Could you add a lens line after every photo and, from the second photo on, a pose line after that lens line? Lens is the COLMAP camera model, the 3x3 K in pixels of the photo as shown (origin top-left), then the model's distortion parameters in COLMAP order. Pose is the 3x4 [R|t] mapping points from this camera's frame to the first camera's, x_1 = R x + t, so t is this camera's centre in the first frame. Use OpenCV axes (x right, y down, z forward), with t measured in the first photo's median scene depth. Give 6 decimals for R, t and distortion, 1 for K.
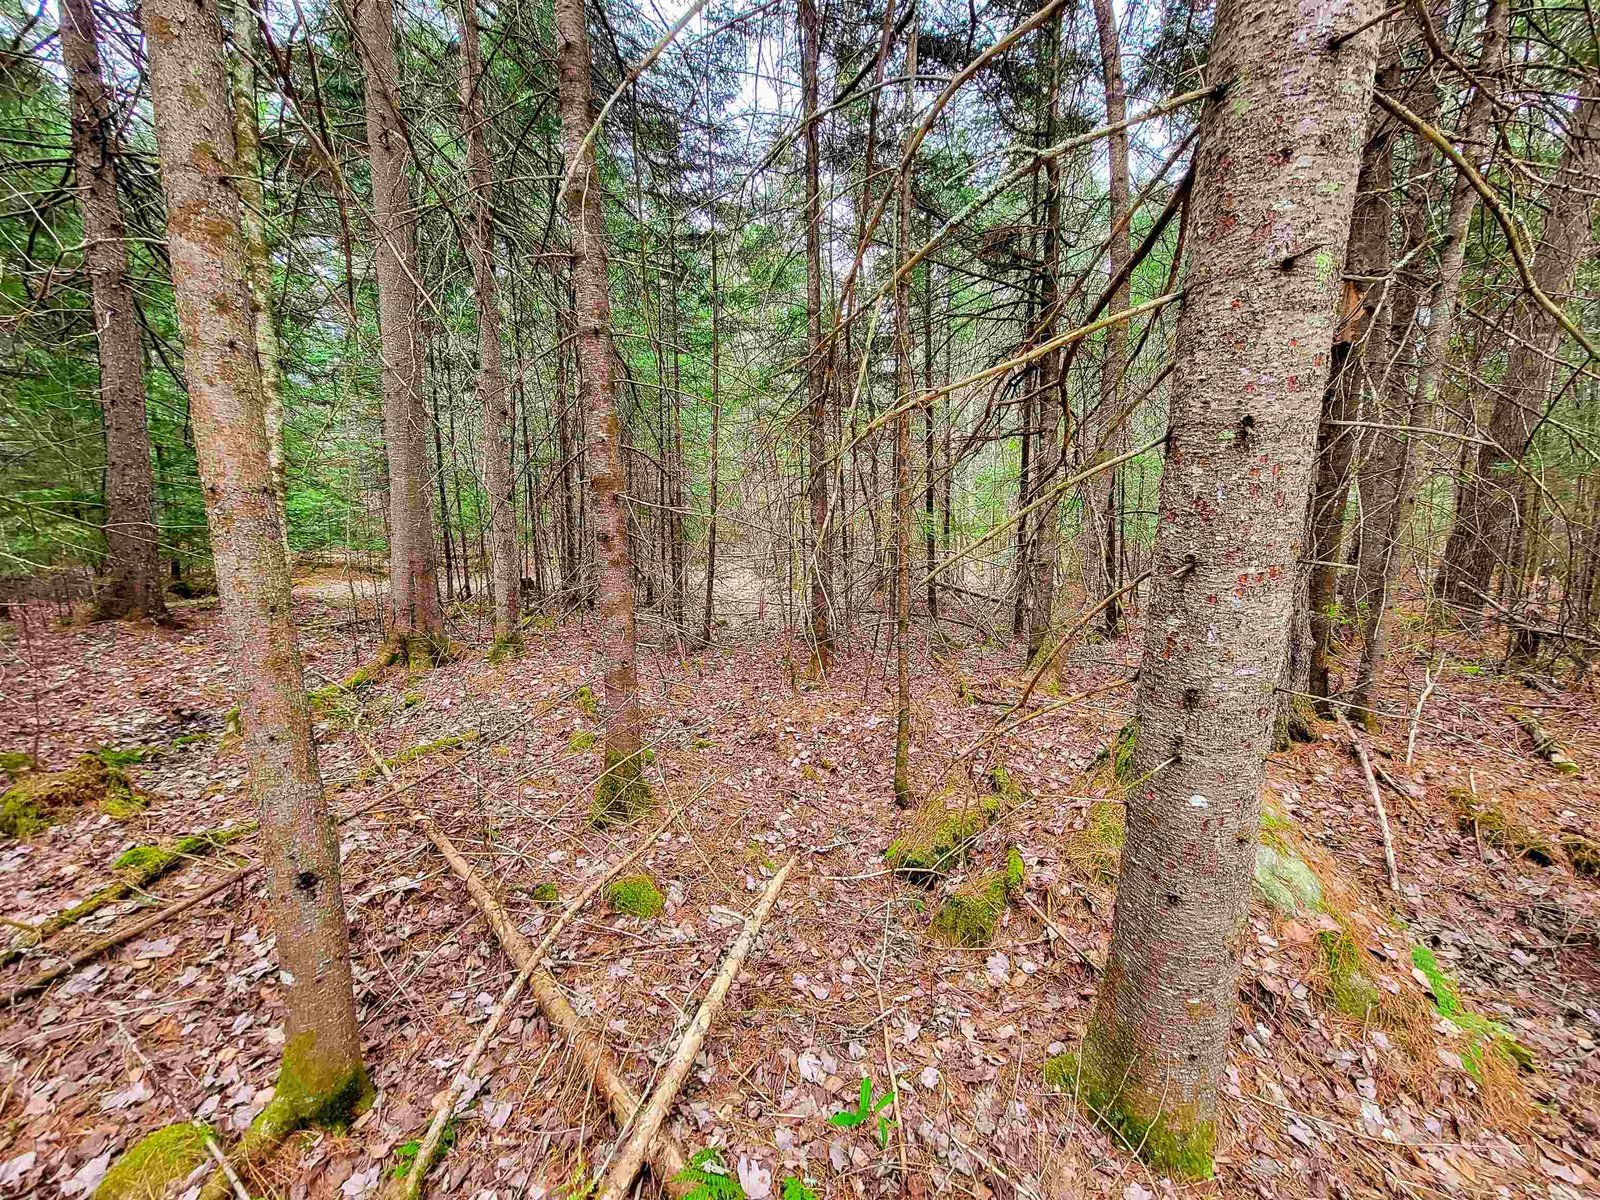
lens RADIAL K [[638.3, 0, 802.4], [0, 638.3, 607.4], [0, 0, 1]] dist [0.001296, 0.000124]
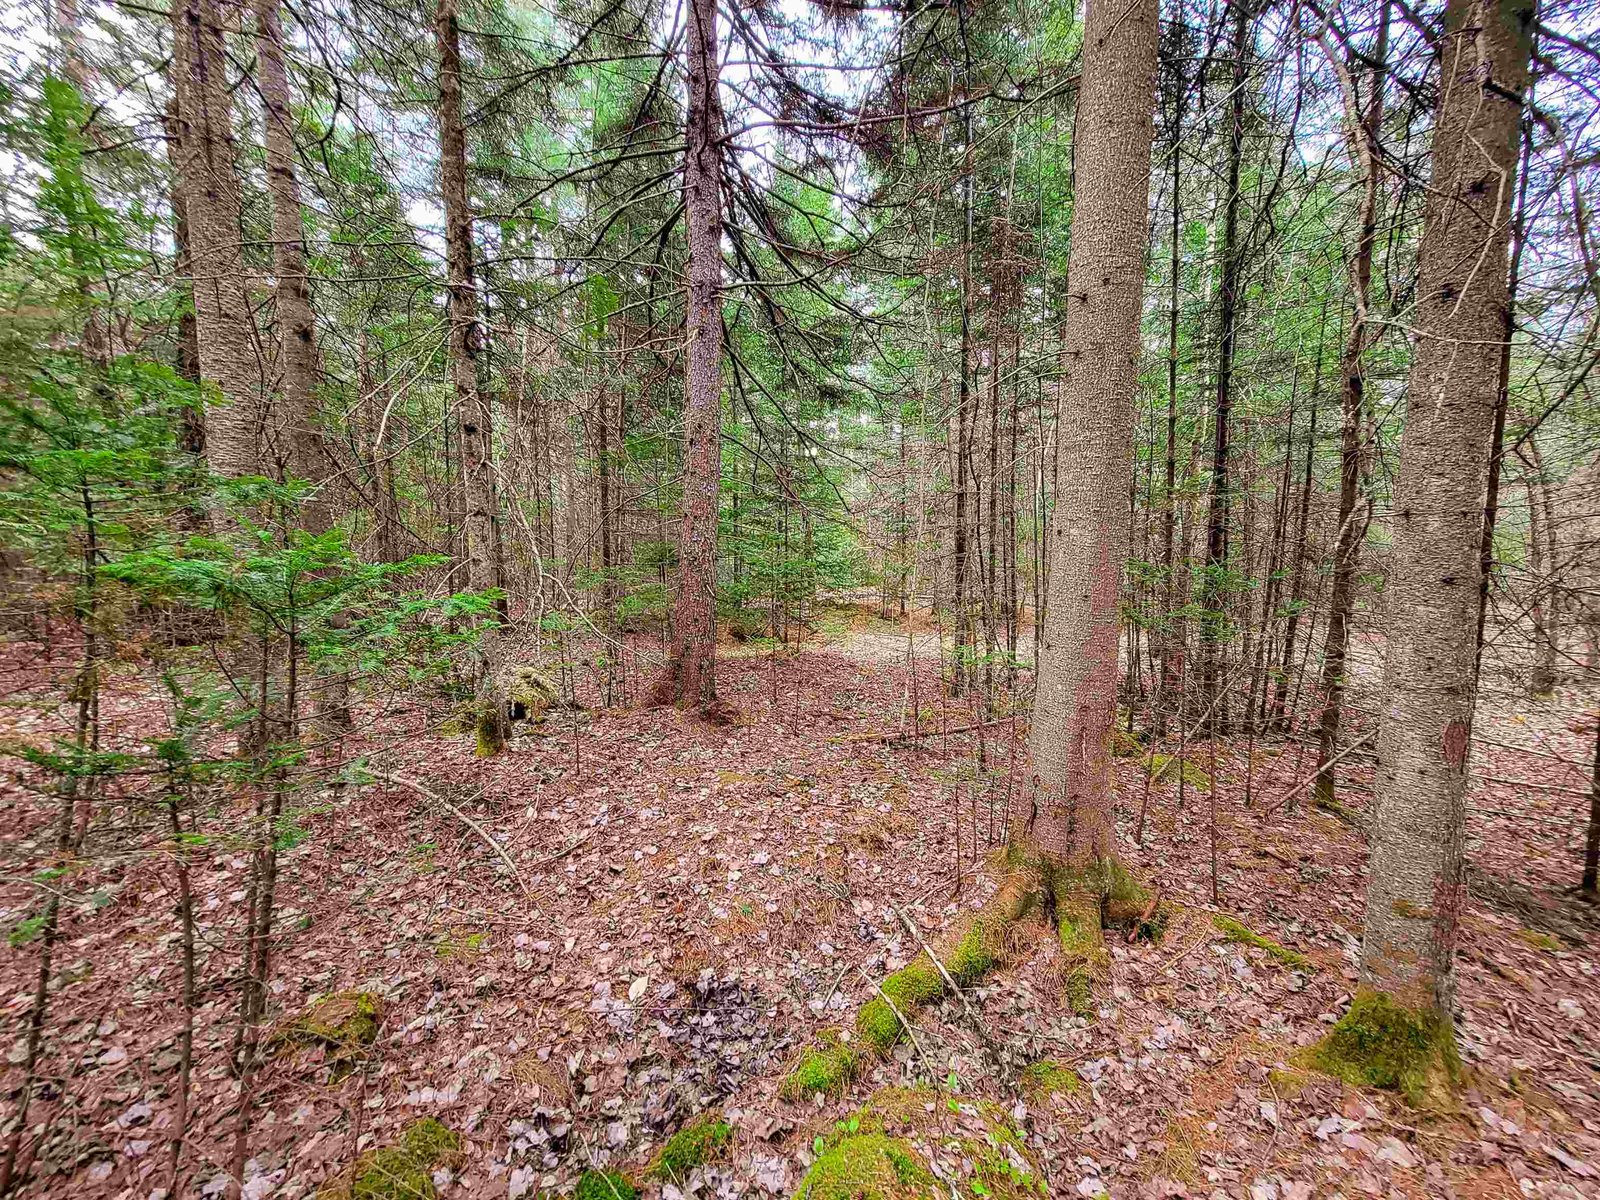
lens RADIAL K [[638.3, 0, 798.6], [0, 638.3, 595.9], [0, 0, 1]] dist [0.001296, 0.000124]
pose [[0.772273, 0.043374, -0.633808, -0.446296], [-0.085599, 0.995673, -0.036162, -0.106681], [0.629498, 0.082180, 0.772644, 0.472309]]
